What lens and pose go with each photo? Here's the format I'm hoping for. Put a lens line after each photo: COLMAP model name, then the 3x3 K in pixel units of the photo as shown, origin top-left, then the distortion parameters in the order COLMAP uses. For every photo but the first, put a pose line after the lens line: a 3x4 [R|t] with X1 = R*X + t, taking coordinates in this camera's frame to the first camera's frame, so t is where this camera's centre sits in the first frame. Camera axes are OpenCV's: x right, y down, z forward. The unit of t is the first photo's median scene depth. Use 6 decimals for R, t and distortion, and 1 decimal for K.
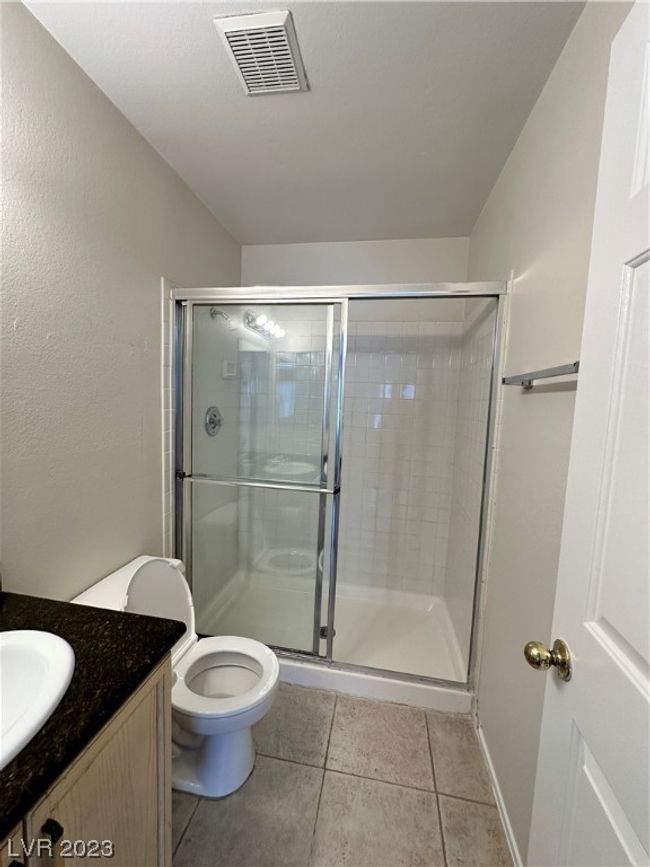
lens RADIAL K [[347.2, 0, 326.2], [0, 347.2, 433.8], [0, 0, 1]] dist [0.000798, -0.000173]
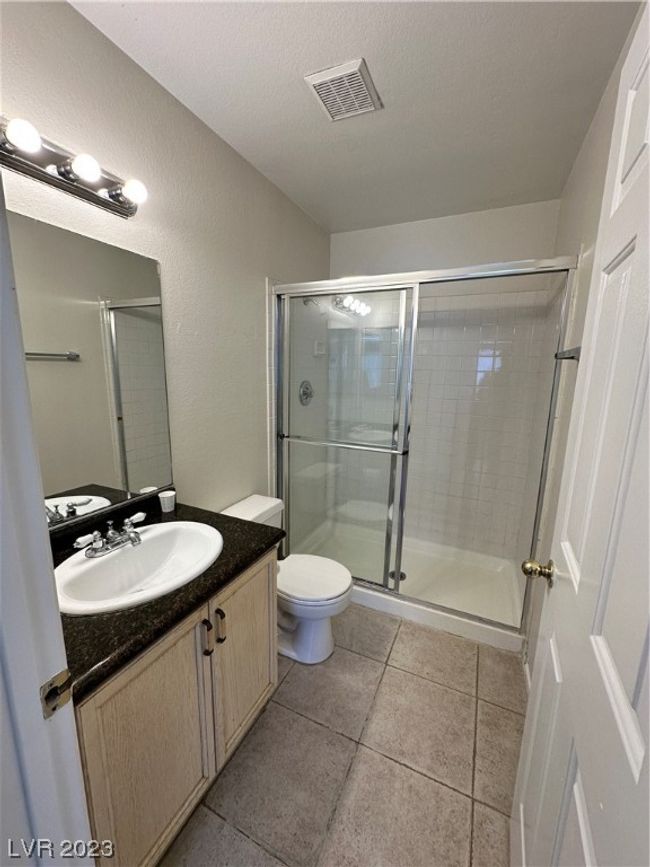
lens RADIAL K [[347.2, 0, 324.9], [0, 347.2, 433.1], [0, 0, 1]] dist [0.000798, -0.000173]
pose [[0.964675, 0.026978, -0.262059, 0.076173], [-0.005896, 0.996704, 0.080905, 0.004991], [0.263378, -0.076502, 0.961655, -0.198182]]
